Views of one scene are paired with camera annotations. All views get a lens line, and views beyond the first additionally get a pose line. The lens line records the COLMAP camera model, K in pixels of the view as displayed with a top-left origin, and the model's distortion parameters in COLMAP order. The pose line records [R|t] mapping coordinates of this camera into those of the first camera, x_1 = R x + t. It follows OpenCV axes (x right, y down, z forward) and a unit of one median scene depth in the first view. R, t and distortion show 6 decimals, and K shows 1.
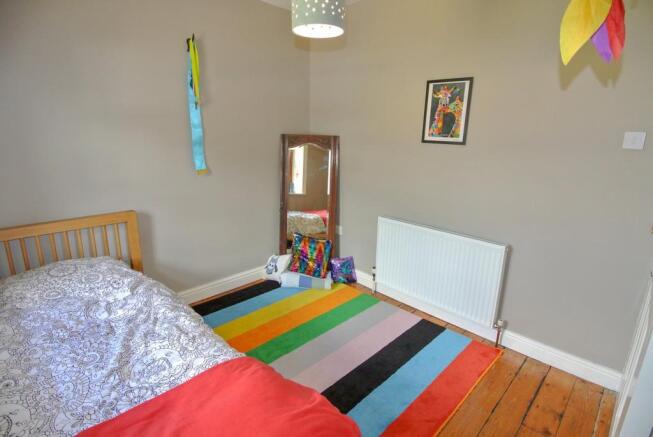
lens RADIAL K [[337.5, 0, 326.5], [0, 337.5, 218.5], [0, 0, 1]] dist [-0.000868, -0.000230]
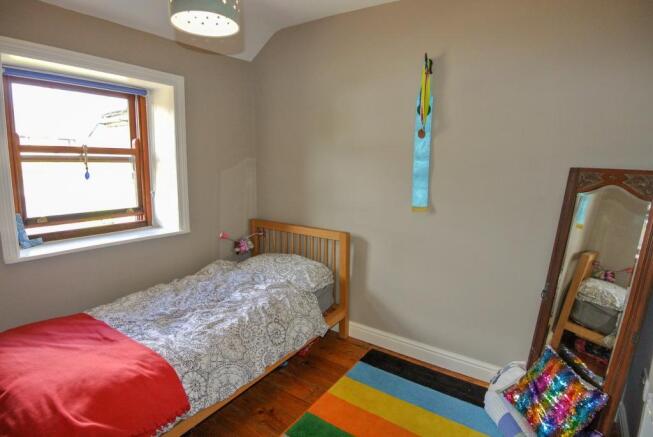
lens RADIAL K [[355.2, 0, 326.4], [0, 355.2, 207.8], [0, 0, 1]] dist [0.001268, -0.000279]
pose [[0.189136, 0.118217, -0.974809, 0.474483], [-0.258240, 0.963770, 0.066774, -0.141946], [0.947386, 0.239106, 0.212812, 0.598332]]
